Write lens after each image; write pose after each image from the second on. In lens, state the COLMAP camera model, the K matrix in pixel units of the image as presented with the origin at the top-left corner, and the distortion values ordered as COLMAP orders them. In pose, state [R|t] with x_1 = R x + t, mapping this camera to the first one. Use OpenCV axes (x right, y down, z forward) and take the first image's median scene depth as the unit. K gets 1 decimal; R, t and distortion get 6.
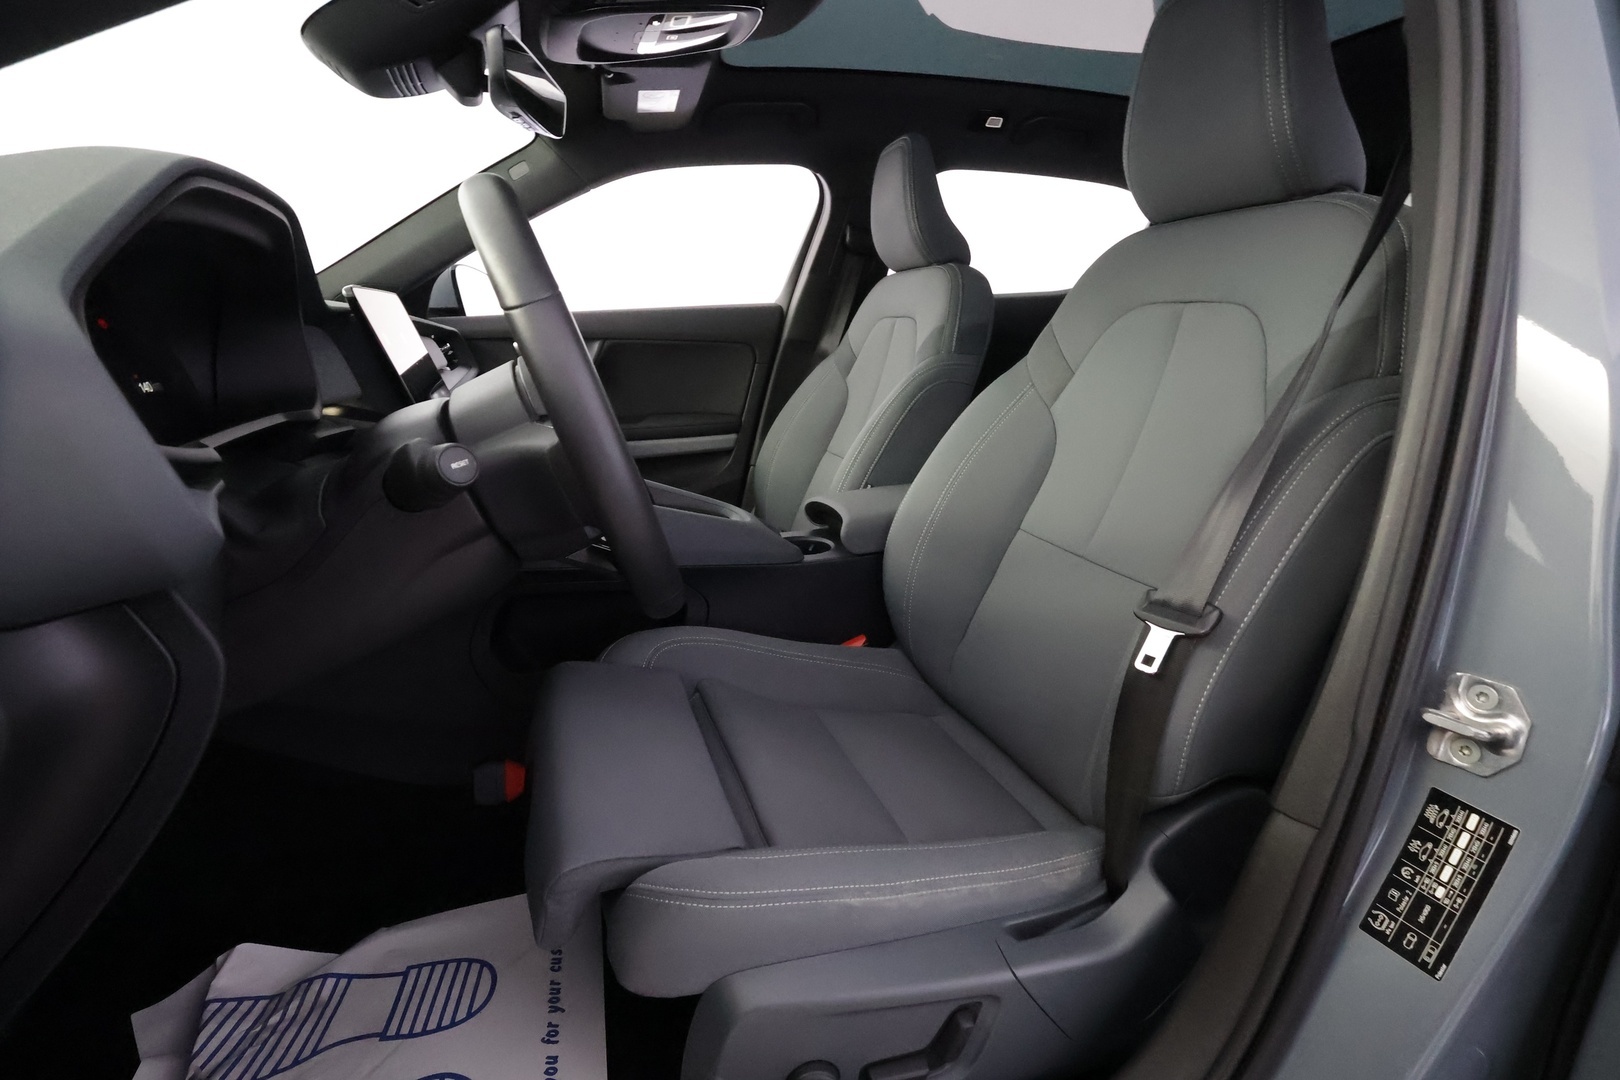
lens RADIAL K [[752.2, 0, 812.5], [0, 752.2, 528.5], [0, 0, 1]] dist [0.000668, 0.001174]
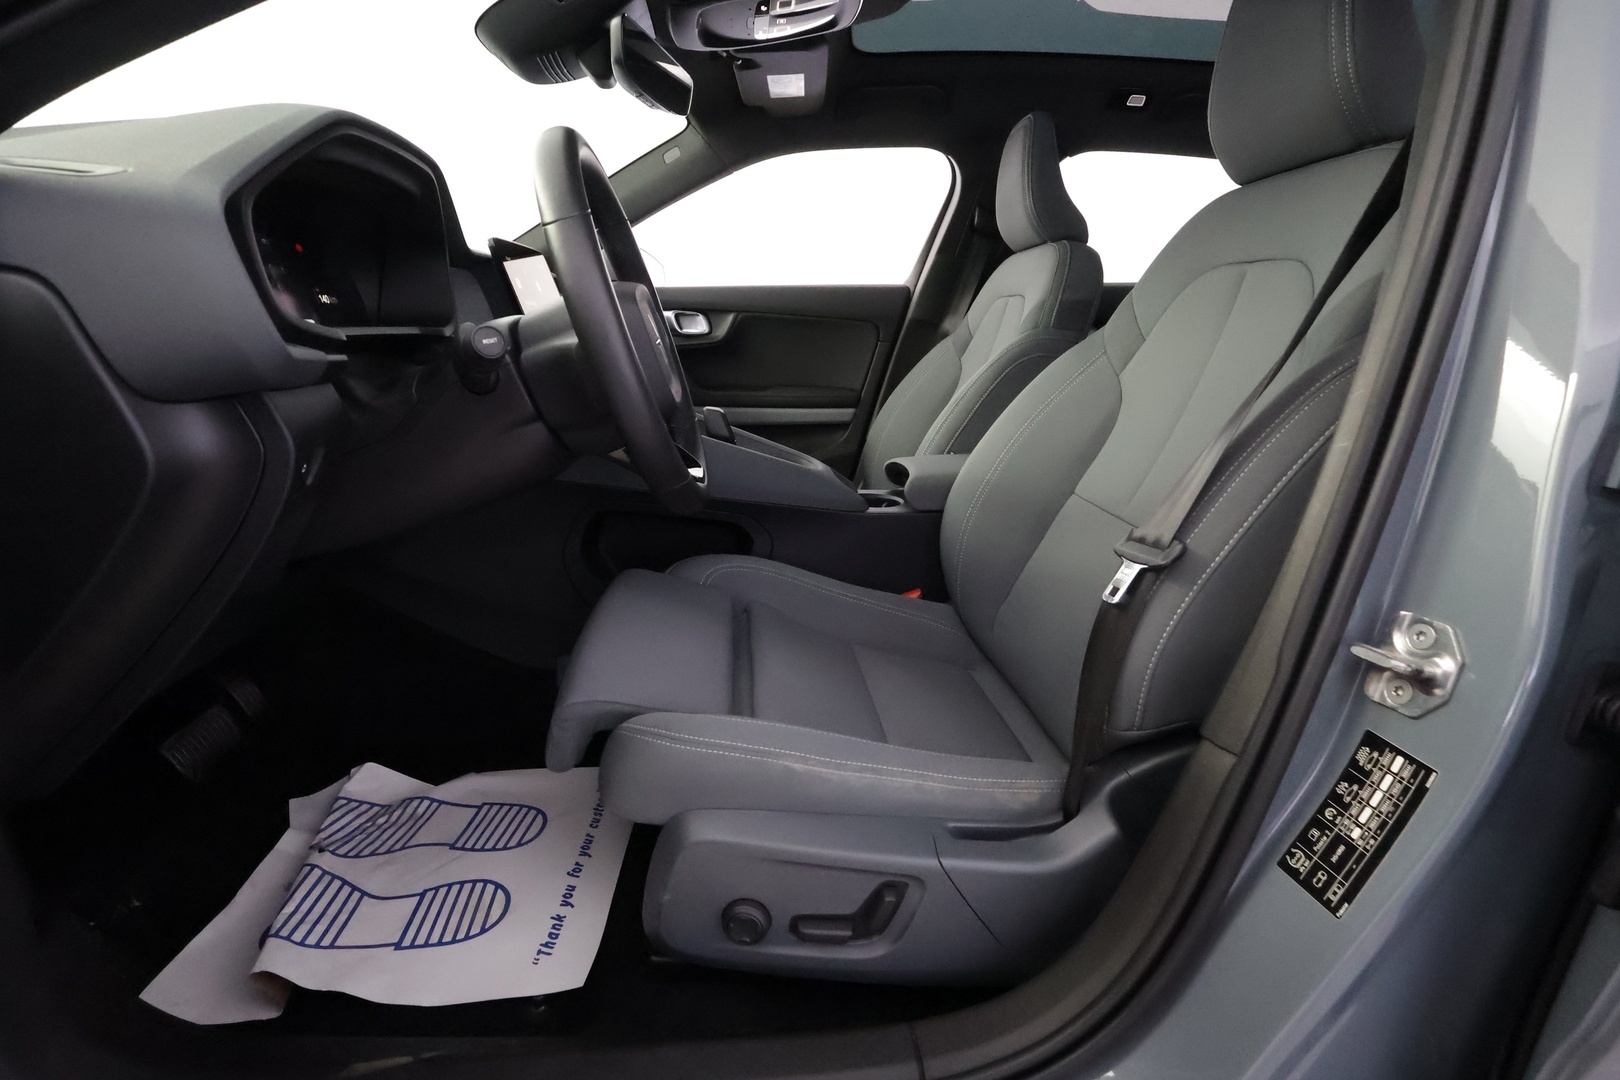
lens RADIAL K [[752.2, 0, 812.5], [0, 752.2, 528.5], [0, 0, 1]] dist [0.000668, 0.001174]
pose [[0.971115, 0.093232, -0.219643, 0.214777], [-0.094549, 0.995510, 0.004529, 0.100281], [0.219079, 0.016369, 0.975570, -0.069474]]
